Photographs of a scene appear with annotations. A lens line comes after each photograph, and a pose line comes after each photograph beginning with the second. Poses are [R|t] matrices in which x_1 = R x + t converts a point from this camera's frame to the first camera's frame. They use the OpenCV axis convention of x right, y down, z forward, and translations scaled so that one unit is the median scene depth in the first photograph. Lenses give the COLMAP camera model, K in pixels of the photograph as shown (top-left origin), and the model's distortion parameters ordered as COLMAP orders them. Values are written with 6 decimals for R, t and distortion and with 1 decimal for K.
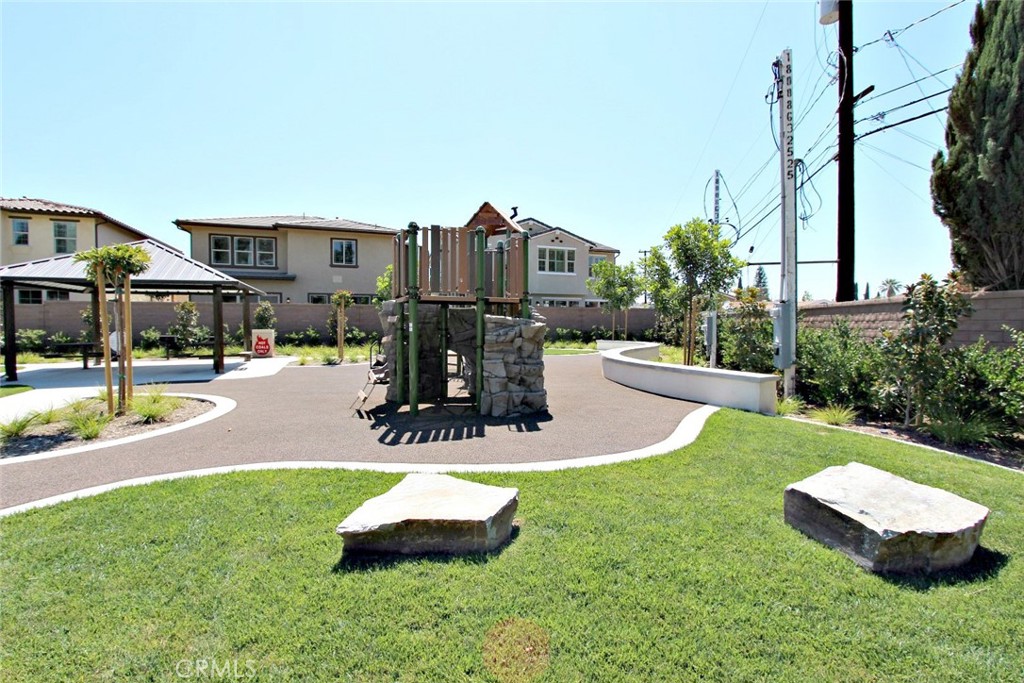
lens RADIAL K [[469.4, 0, 506.8], [0, 469.4, 337.9], [0, 0, 1]] dist [-0.024242, 0.003749]
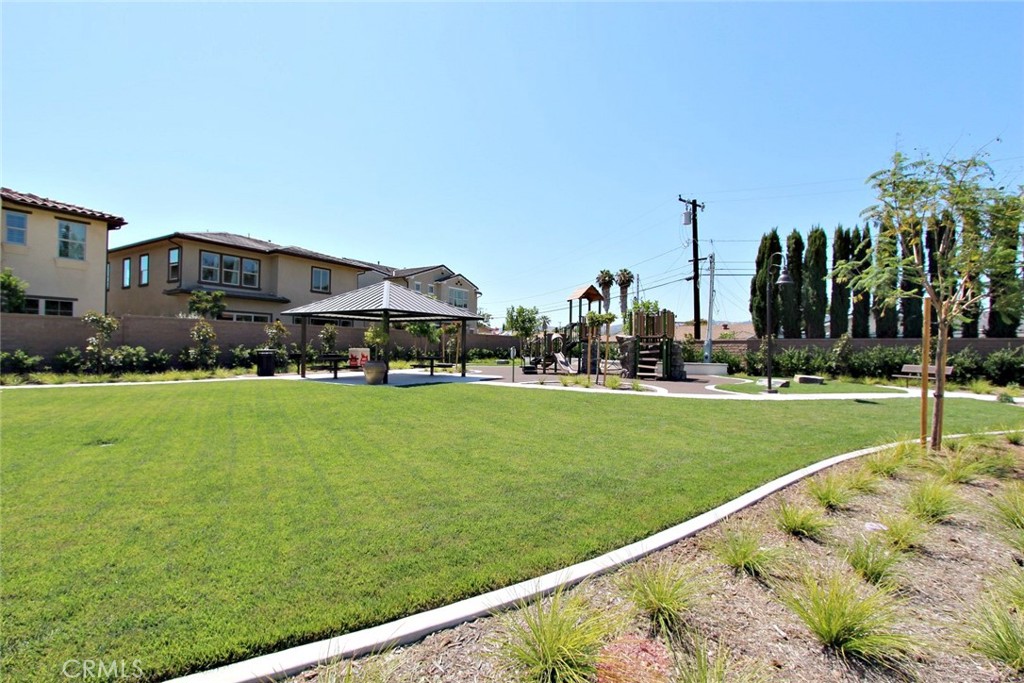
lens RADIAL K [[469.4, 0, 514.2], [0, 469.4, 342.8], [0, 0, 1]] dist [-0.024242, 0.003749]
pose [[0.781863, 0.015376, 0.623260, -1.157389], [0.007899, 0.999371, -0.034564, 0.015769], [-0.623400, 0.031948, 0.781250, -0.262304]]
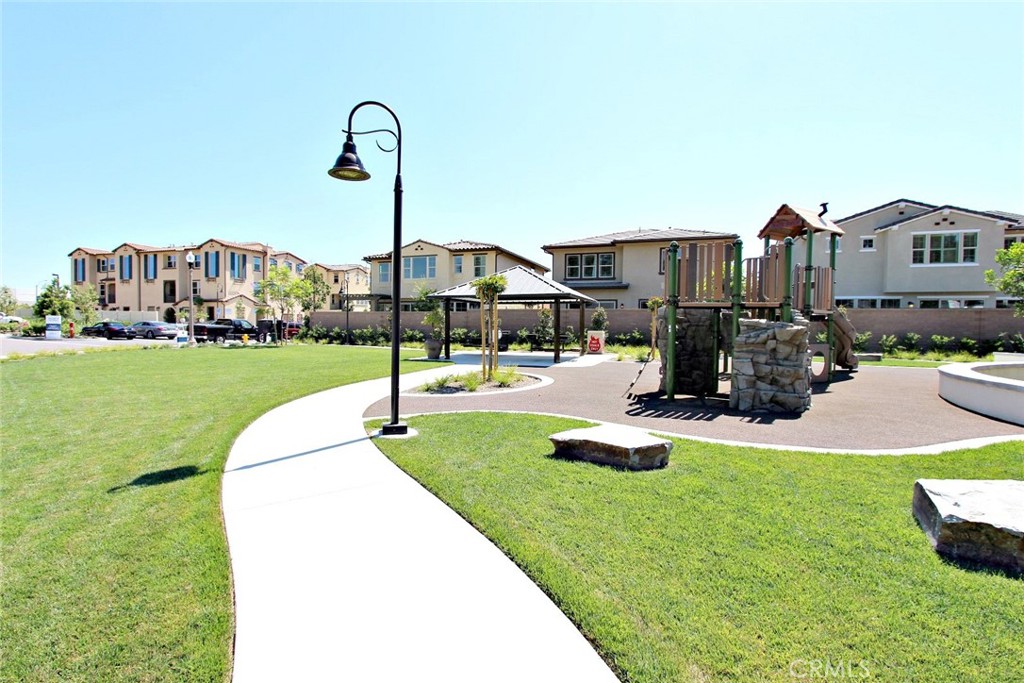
lens RADIAL K [[469.4, 0, 509.5], [0, 469.4, 337.9], [0, 0, 1]] dist [-0.024242, 0.003749]
pose [[0.757752, 0.024132, -0.652096, 0.121814], [-0.029555, 0.999560, 0.002647, 0.004314], [0.651873, 0.017267, 0.758132, -0.085627]]
